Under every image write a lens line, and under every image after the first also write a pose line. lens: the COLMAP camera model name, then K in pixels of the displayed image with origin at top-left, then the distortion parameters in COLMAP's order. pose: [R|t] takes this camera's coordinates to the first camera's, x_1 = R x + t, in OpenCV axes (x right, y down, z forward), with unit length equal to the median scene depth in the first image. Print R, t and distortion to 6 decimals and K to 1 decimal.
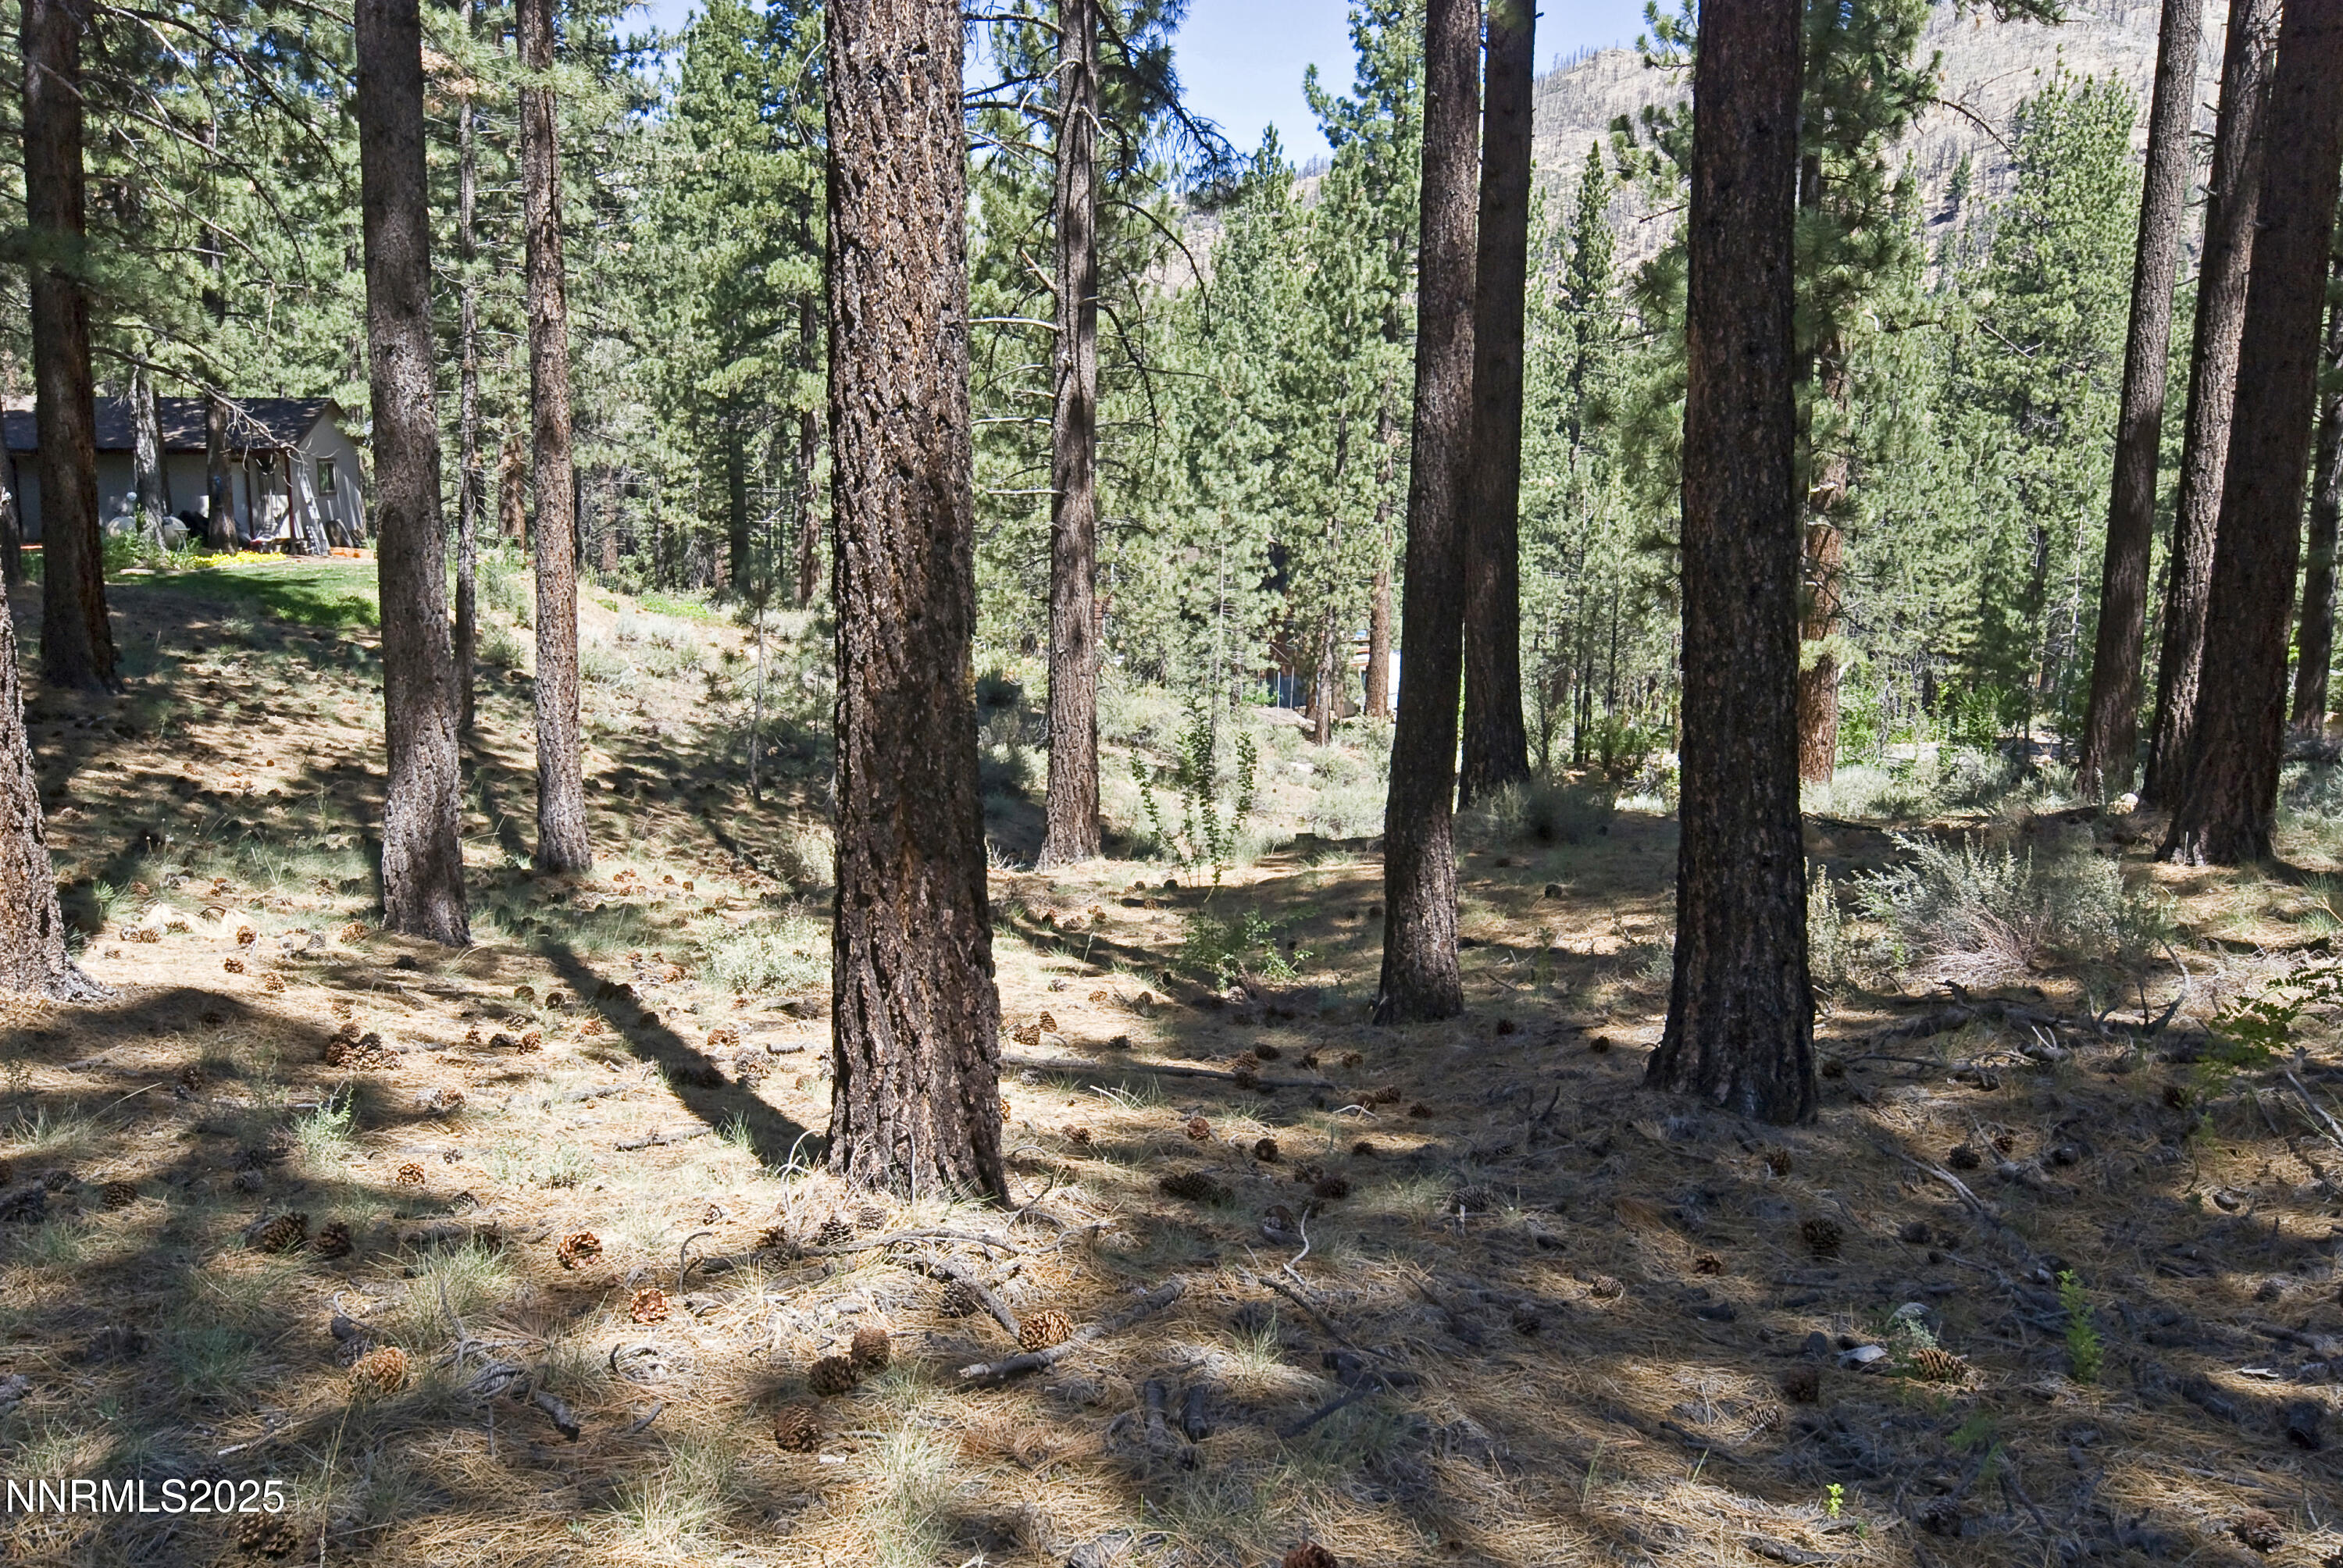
lens RADIAL K [[1925.5, 0, 1164.9], [0, 1925.5, 742.7], [0, 0, 1]] dist [0.000125, -0.004652]
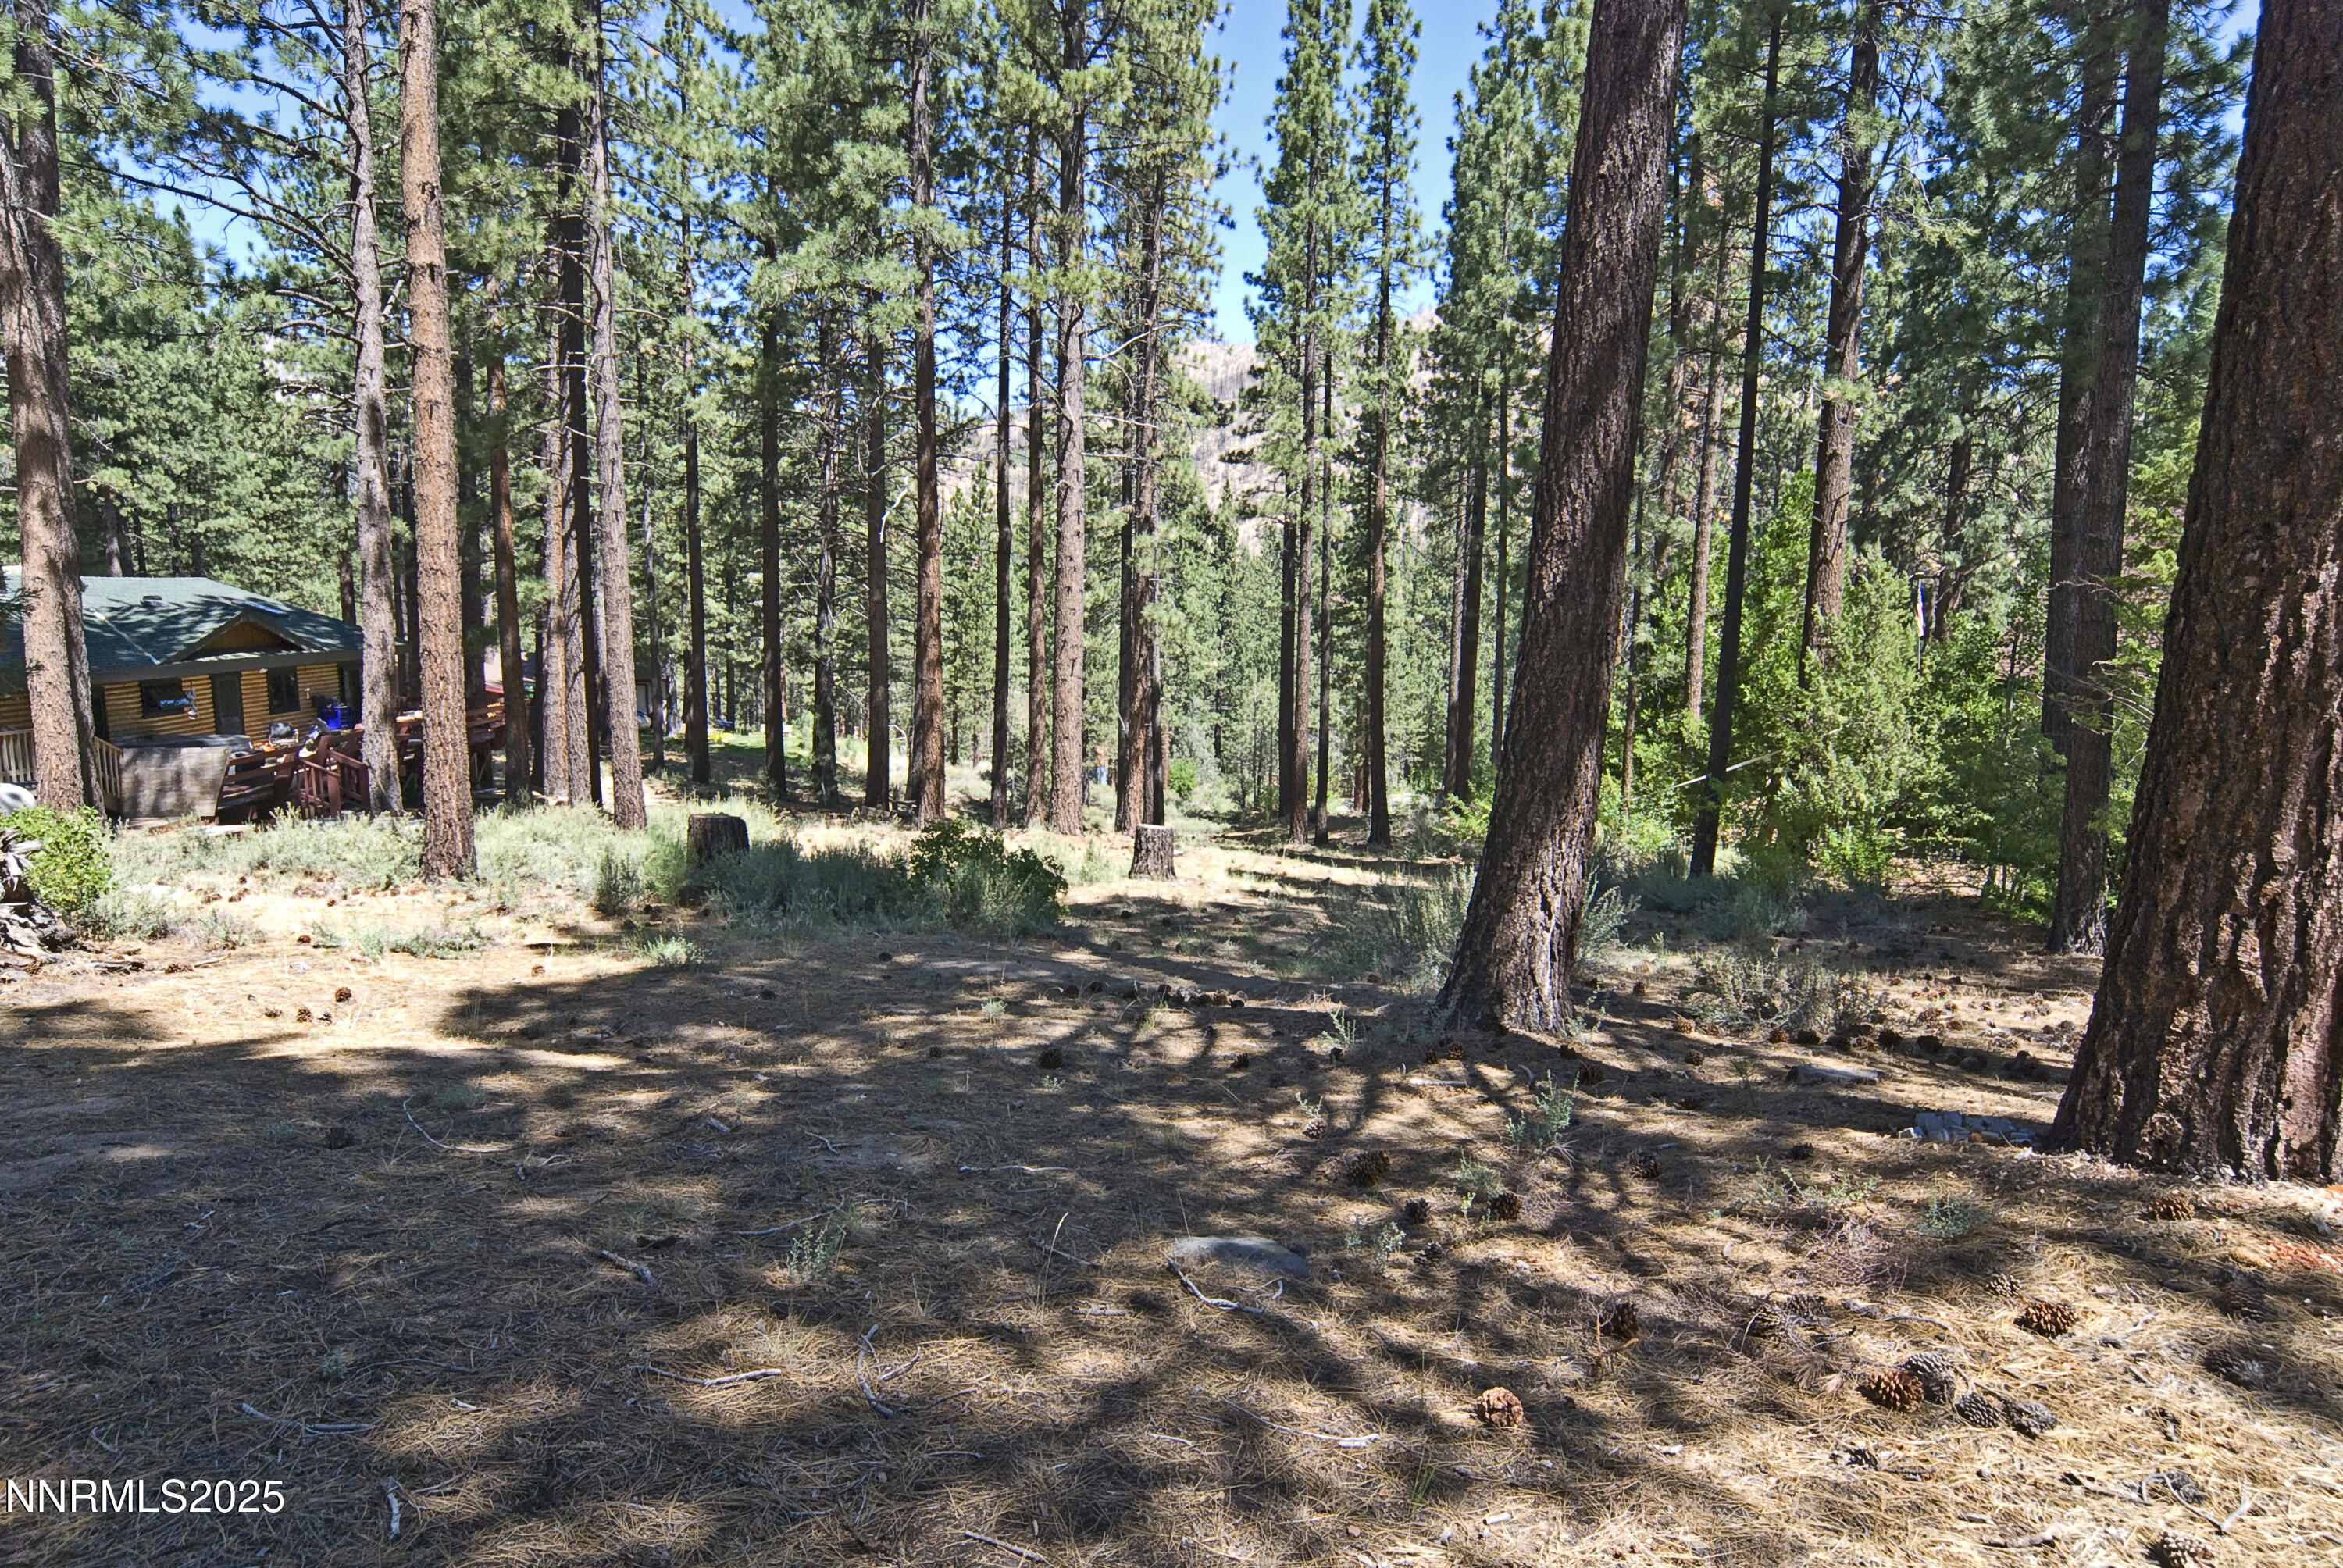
lens RADIAL K [[1346.5, 0, 1166.3], [0, 1346.5, 762.1], [0, 0, 1]] dist [-0.004491, 0.003626]
pose [[0.980072, -0.024251, 0.197155, -0.373158], [0.030488, 0.999124, -0.028661, -0.000234], [-0.196287, 0.034101, 0.979953, -0.971251]]
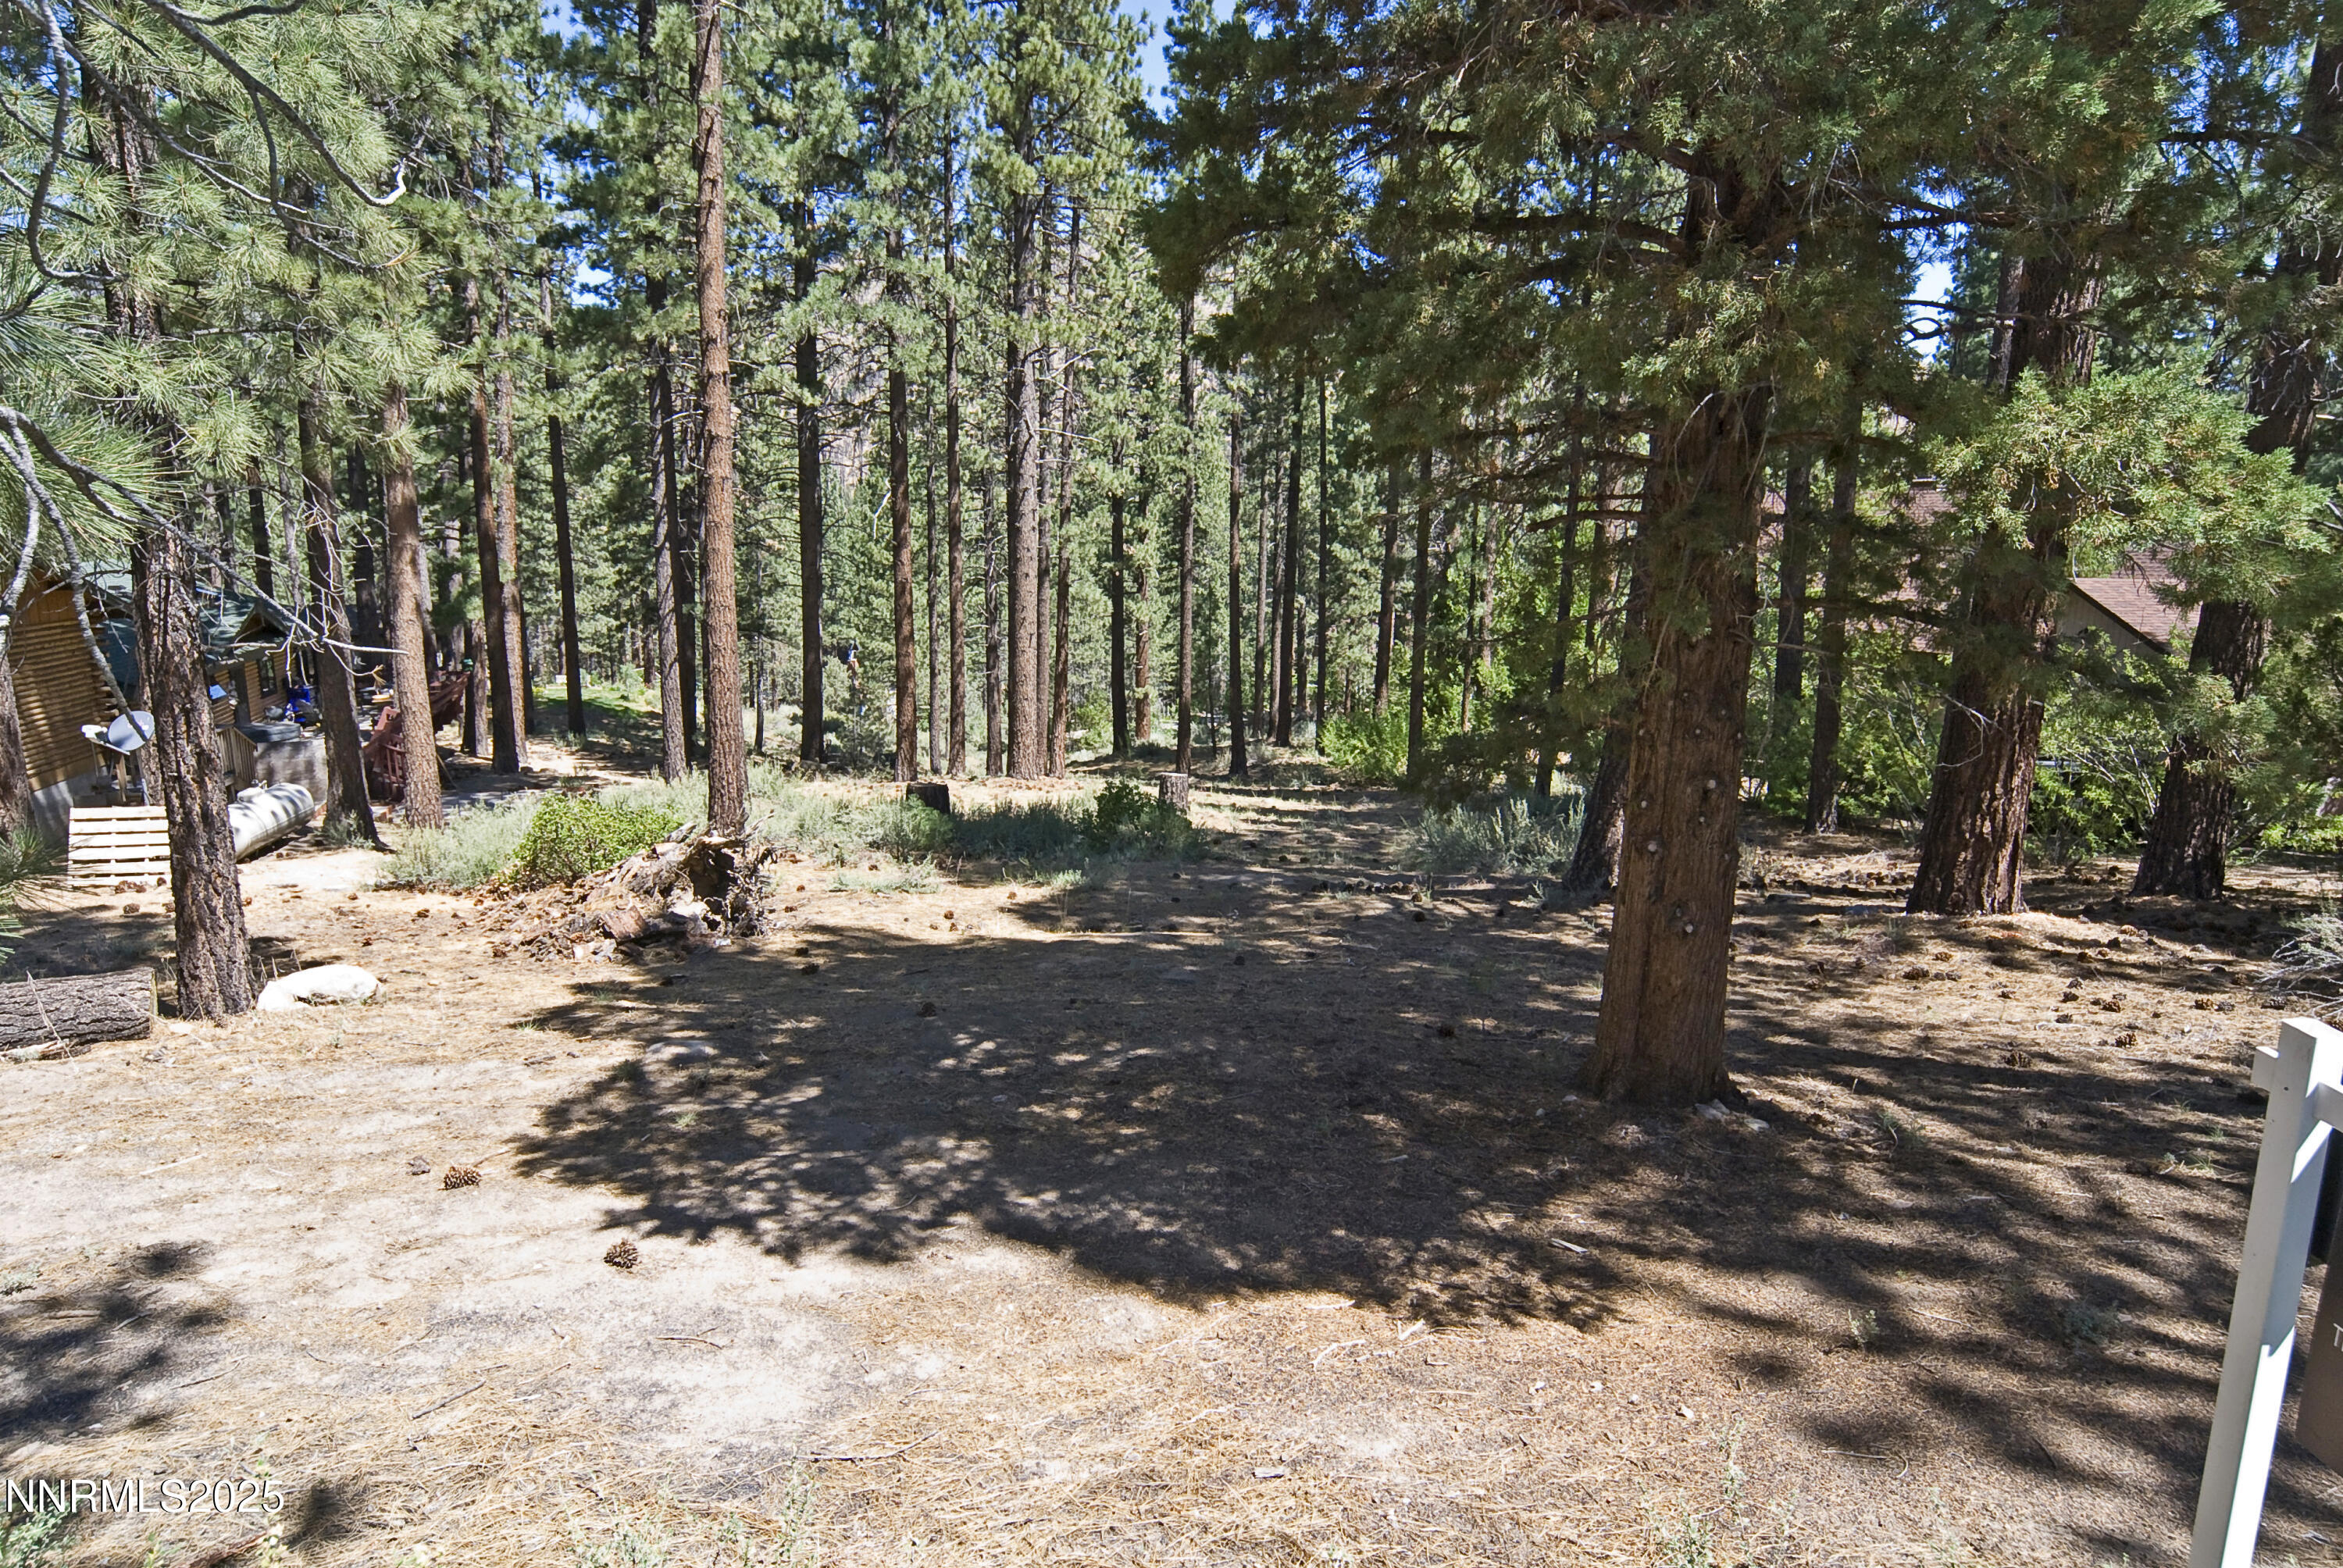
lens RADIAL K [[1362.7, 0, 1172.3], [0, 1362.7, 753.1], [0, 0, 1]] dist [0.001805, 0.001175]
pose [[0.906052, -0.070548, 0.417244, -0.636243], [0.062264, 0.997499, 0.033452, -0.033558], [-0.418561, -0.004330, 0.908178, -1.127607]]
